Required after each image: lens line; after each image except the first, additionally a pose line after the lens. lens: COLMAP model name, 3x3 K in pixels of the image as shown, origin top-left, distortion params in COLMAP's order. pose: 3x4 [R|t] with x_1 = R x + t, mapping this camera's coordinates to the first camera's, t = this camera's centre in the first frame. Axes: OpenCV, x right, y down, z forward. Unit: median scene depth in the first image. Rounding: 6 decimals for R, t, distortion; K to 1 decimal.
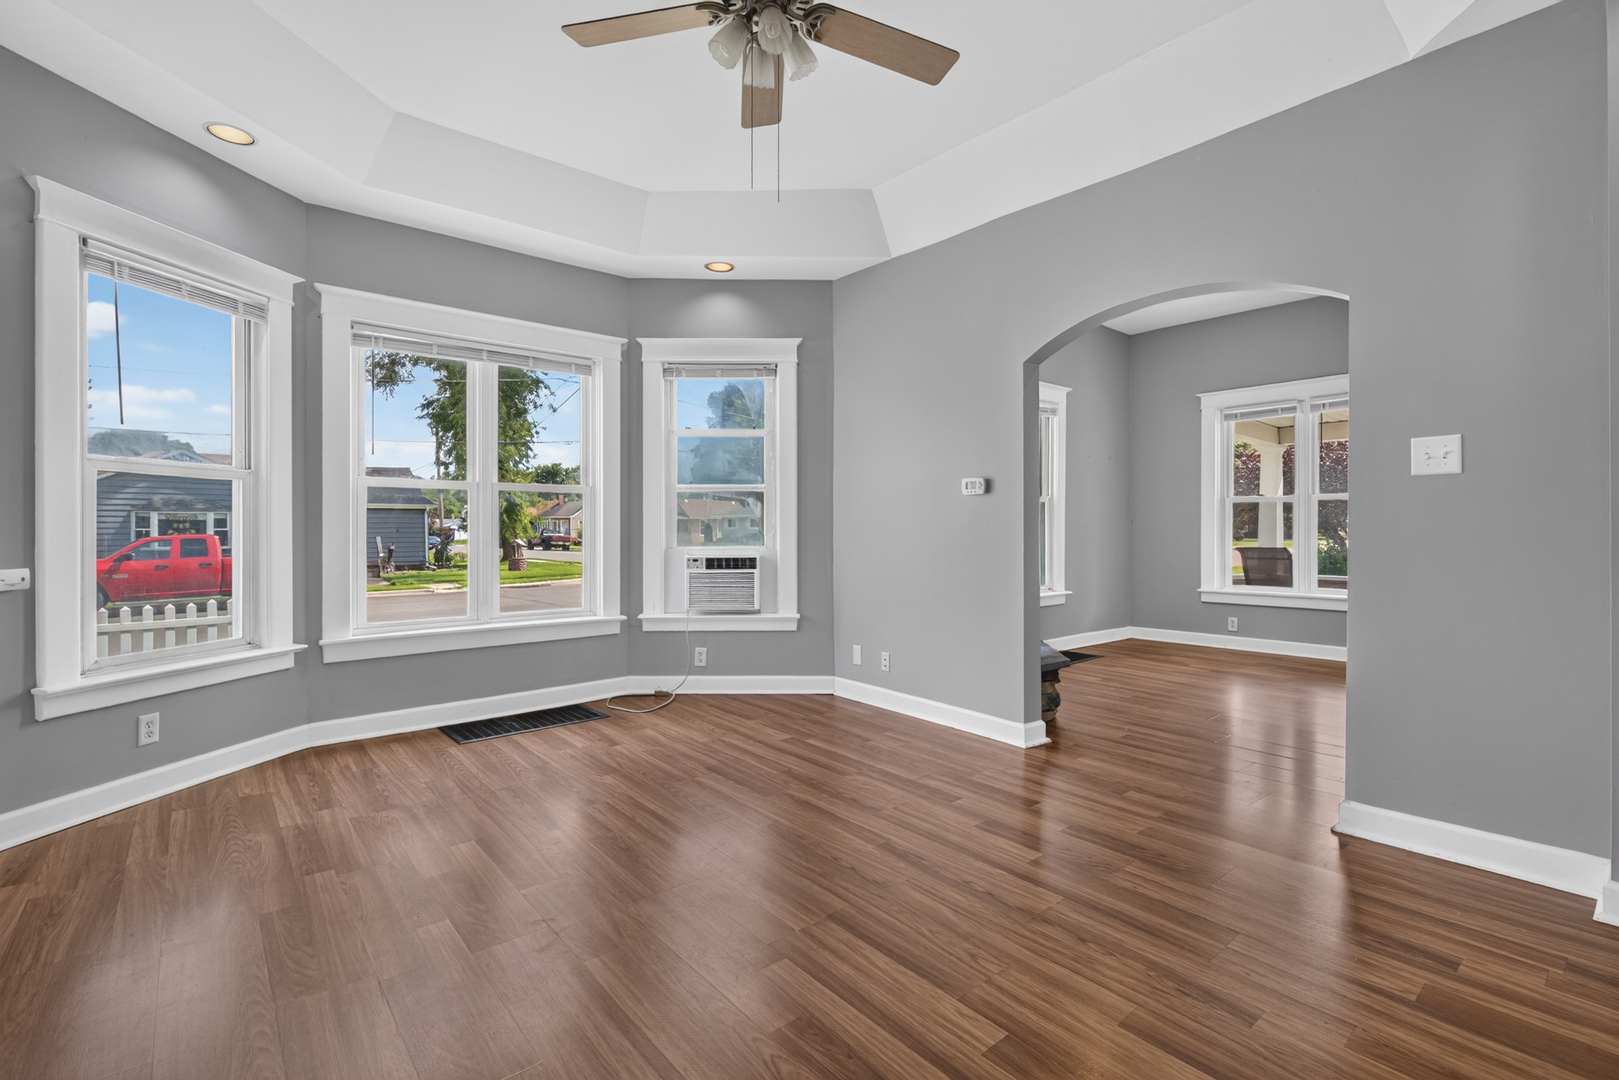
lens RADIAL K [[731.7, 0, 819.4], [0, 731.7, 528.2], [0, 0, 1]] dist [0.000144, -0.002381]
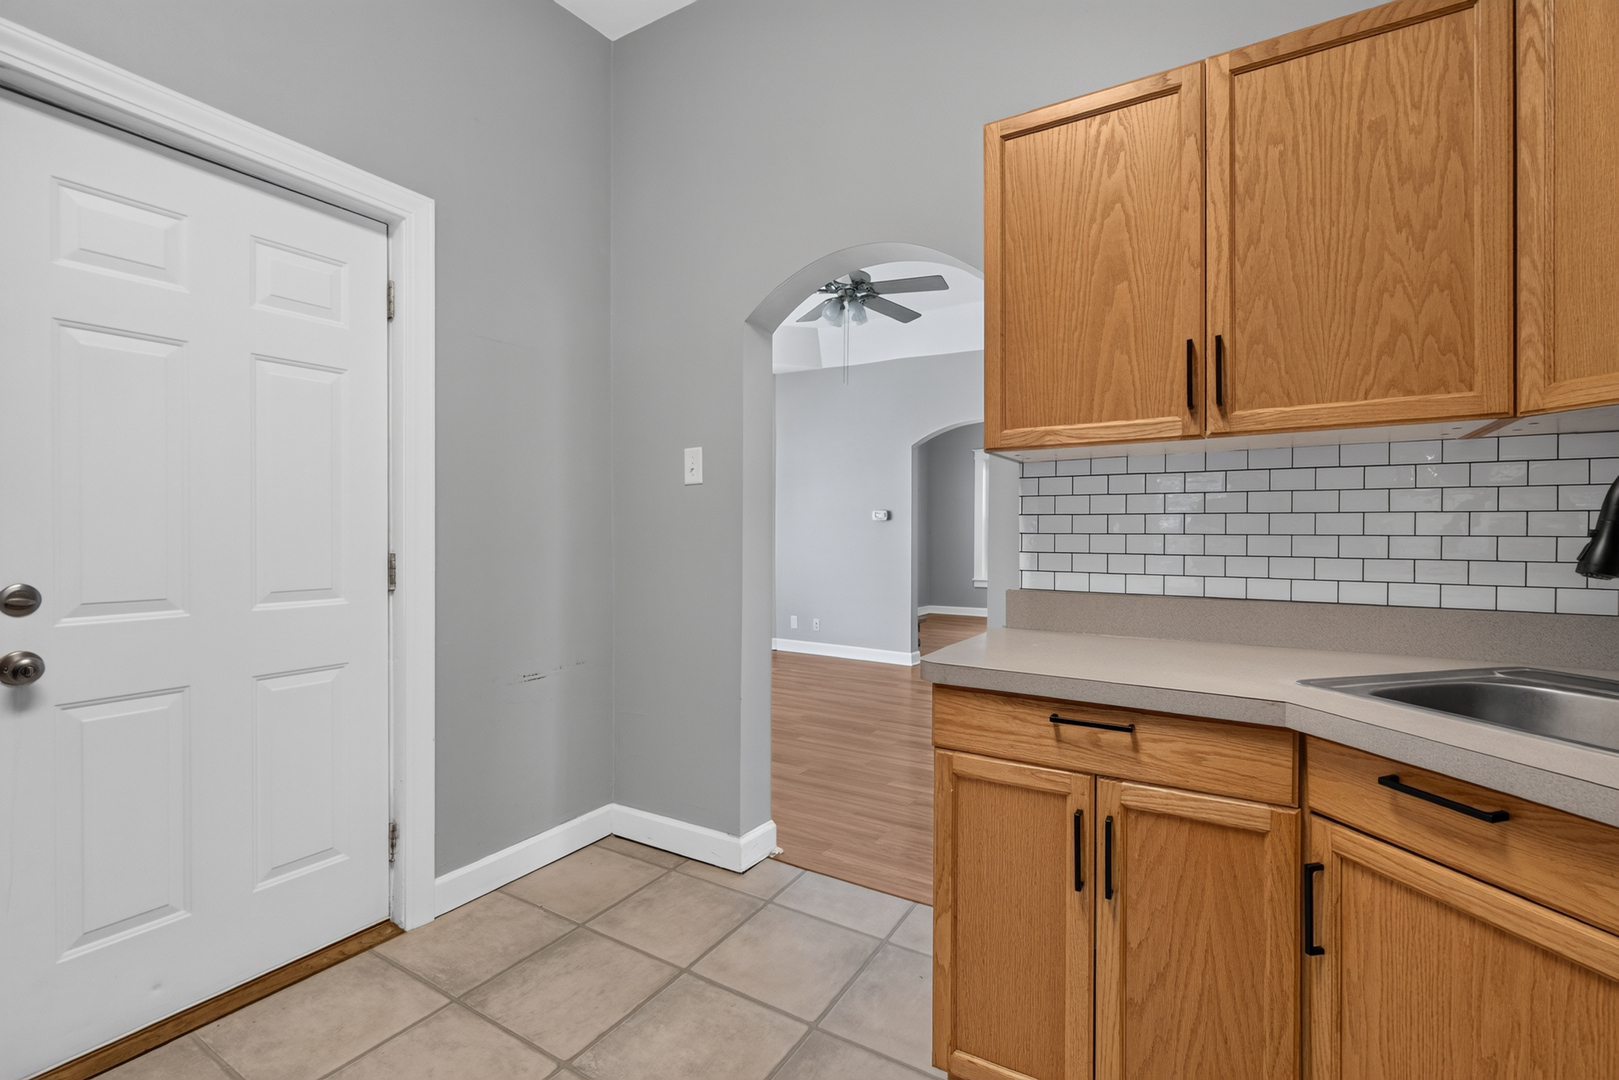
lens RADIAL K [[731.7, 0, 798.4], [0, 731.7, 536.3], [0, 0, 1]] dist [0.000144, -0.002381]
pose [[0.951814, 0.002353, 0.306666, -0.512591], [-0.004754, 0.999964, 0.007082, -0.021791], [-0.306639, -0.008198, 0.951791, -0.576029]]
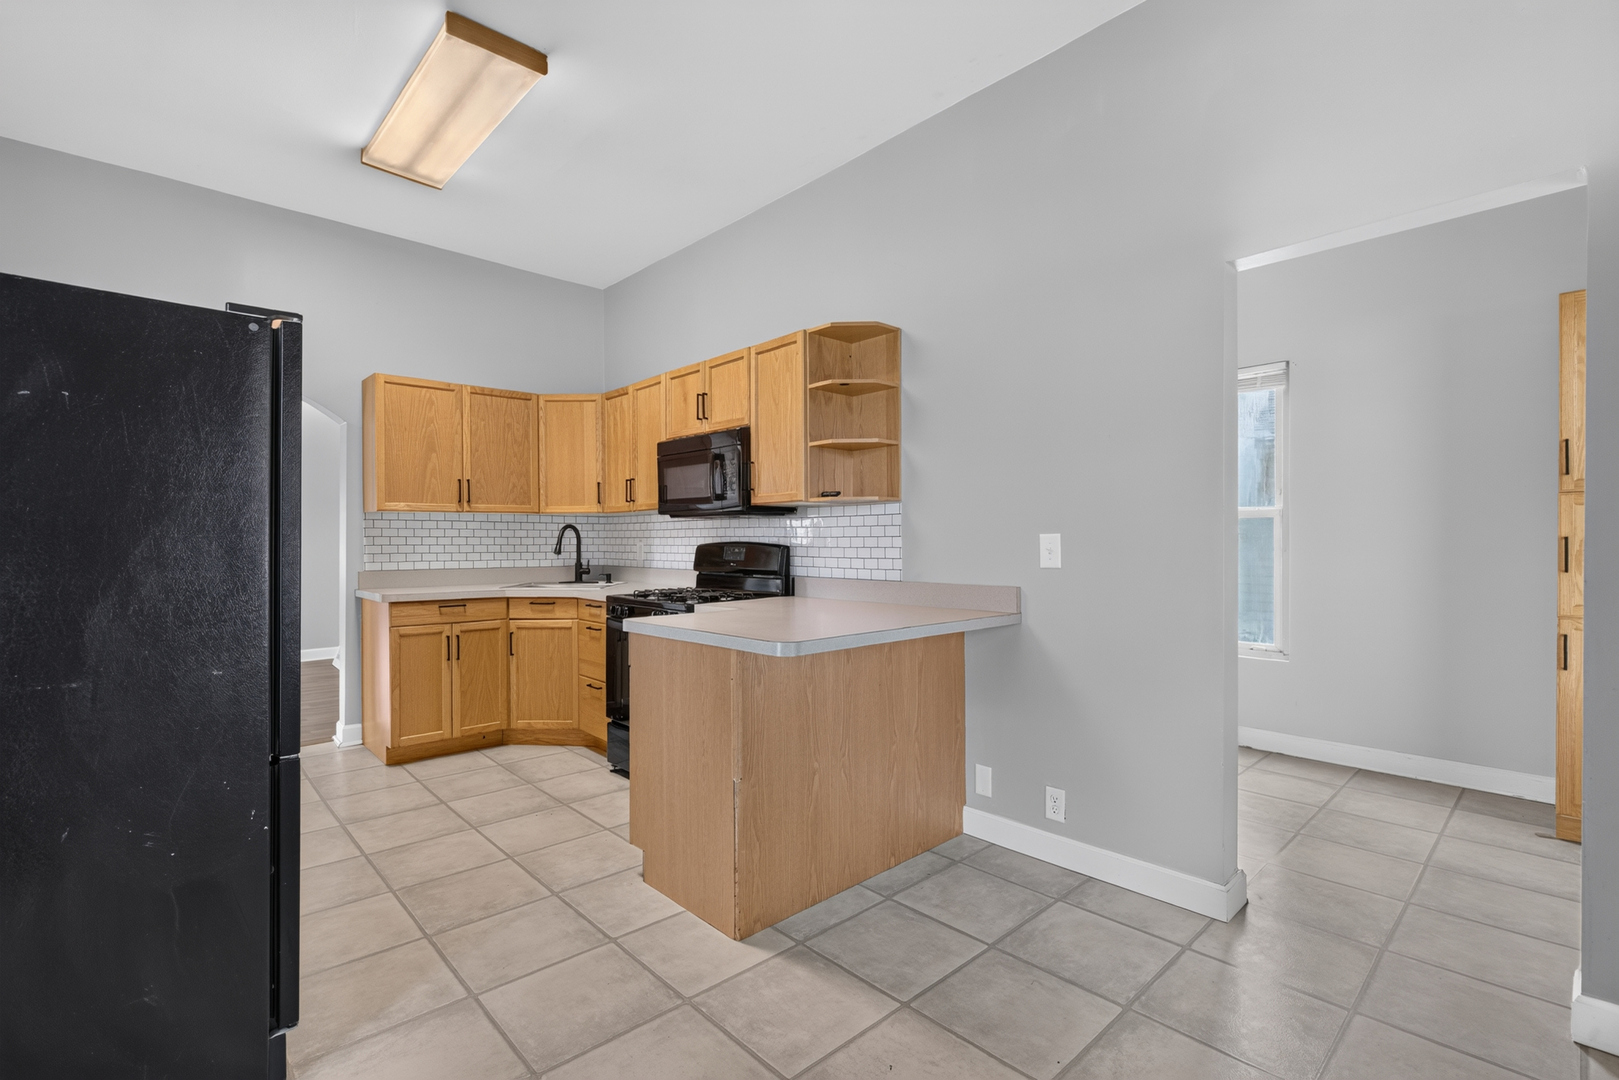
lens RADIAL K [[731.7, 0, 815.8], [0, 731.7, 538.8], [0, 0, 1]] dist [0.000144, -0.002381]
pose [[-0.048027, 0.002294, 0.998843, -1.423567], [0.000348, 0.999997, -0.002279, -0.028601], [-0.998846, 0.000238, -0.048028, -0.784604]]
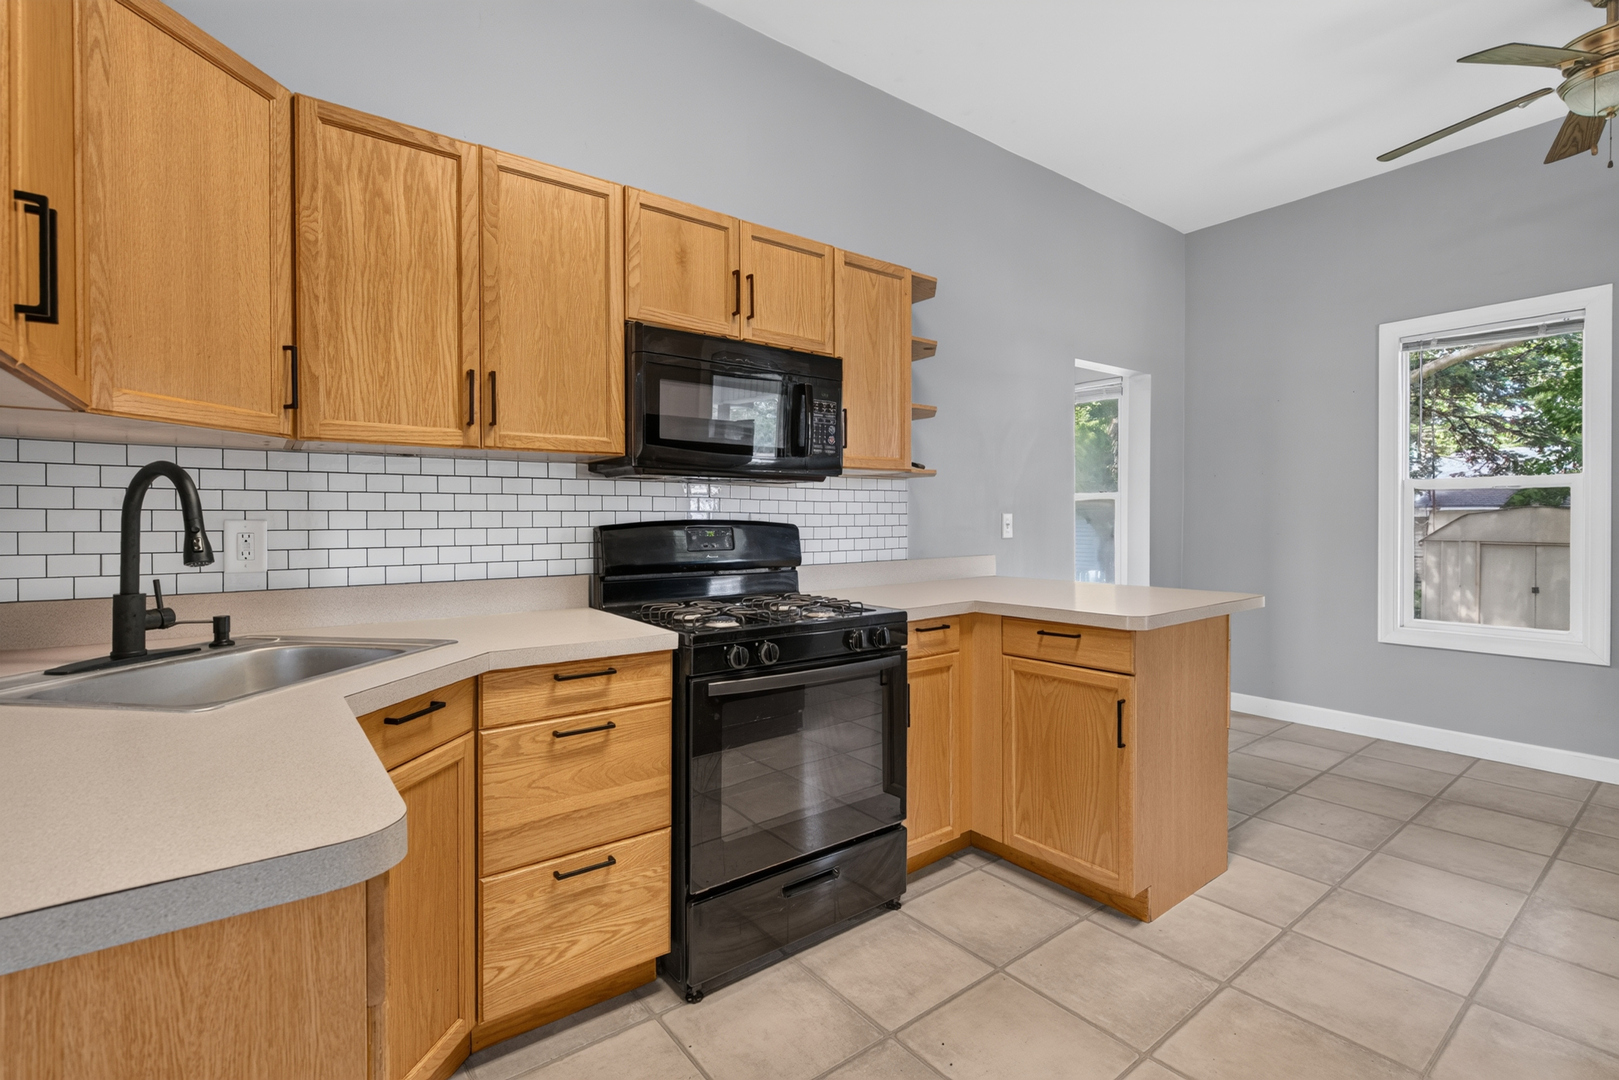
lens RADIAL K [[731.7, 0, 810.0], [0, 731.7, 525.5], [0, 0, 1]] dist [0.000144, -0.002381]
pose [[-0.998689, 0.003158, 0.051096, -0.434439], [0.003496, 0.999973, 0.006518, -0.025730], [-0.051074, 0.006688, -0.998672, -0.025418]]
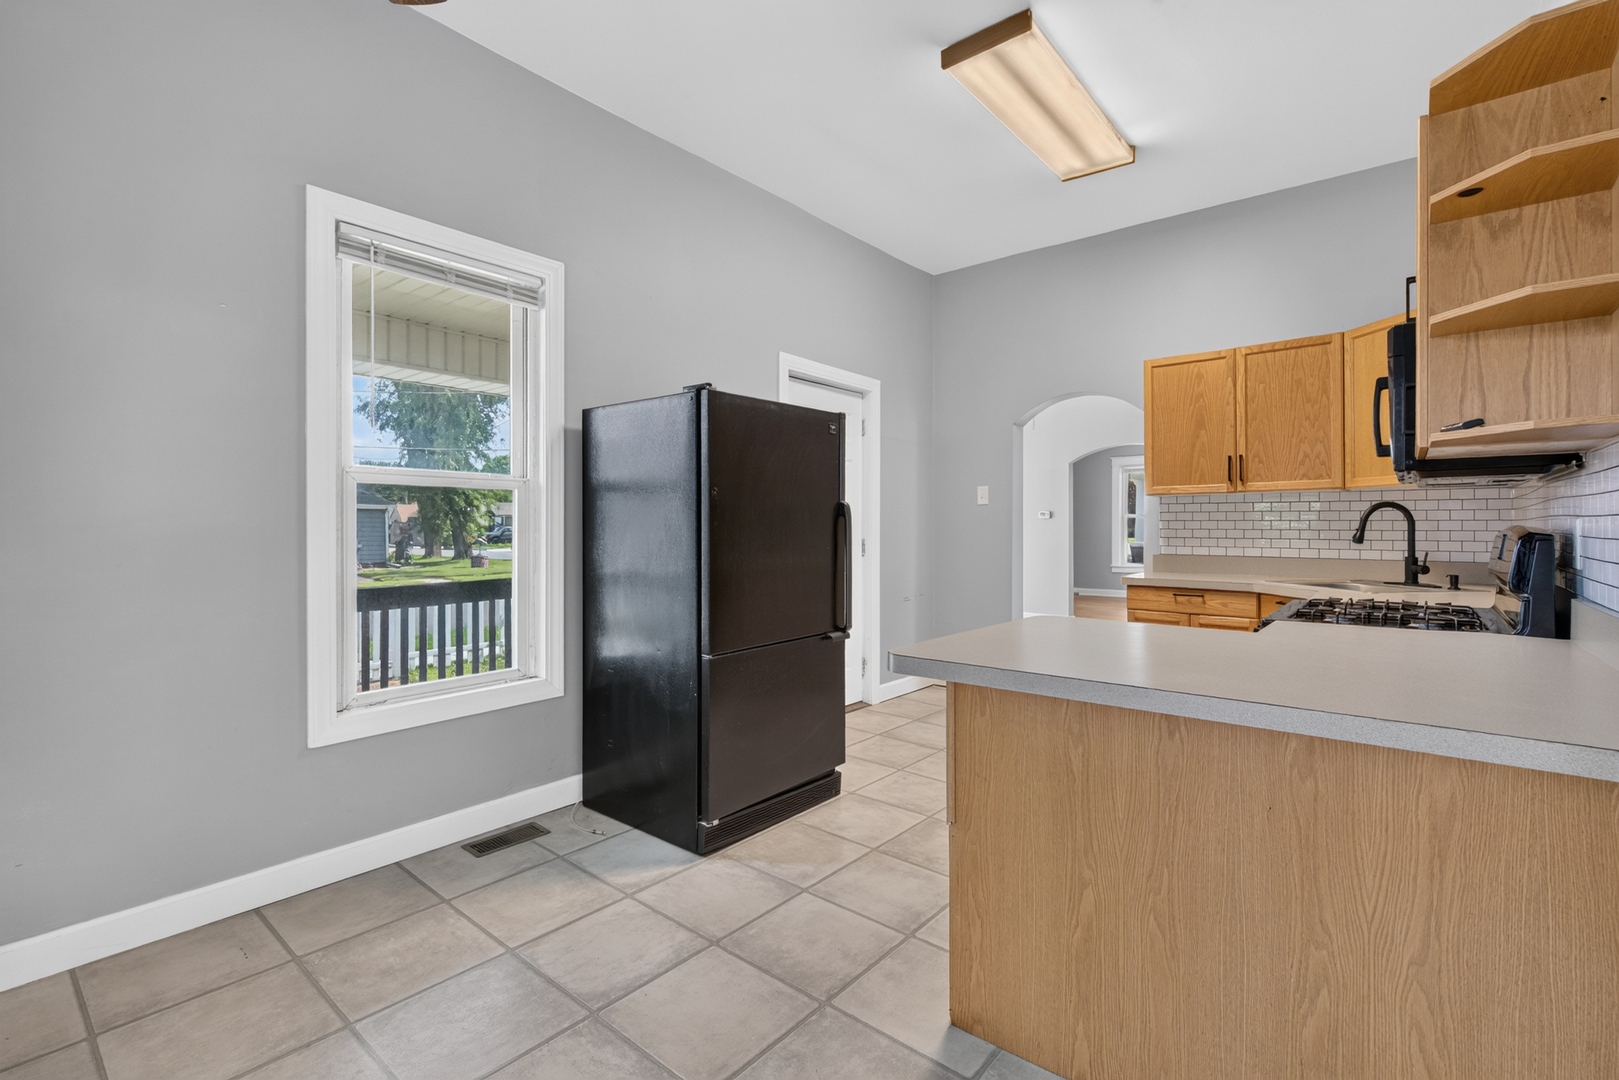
lens RADIAL K [[731.7, 0, 797.1], [0, 731.7, 526.7], [0, 0, 1]] dist [0.000144, -0.002381]
pose [[0.987404, 0.001307, 0.158213, -0.981214], [-0.001618, 0.999997, 0.001834, -0.026235], [-0.158210, -0.002067, 0.987403, -1.221030]]
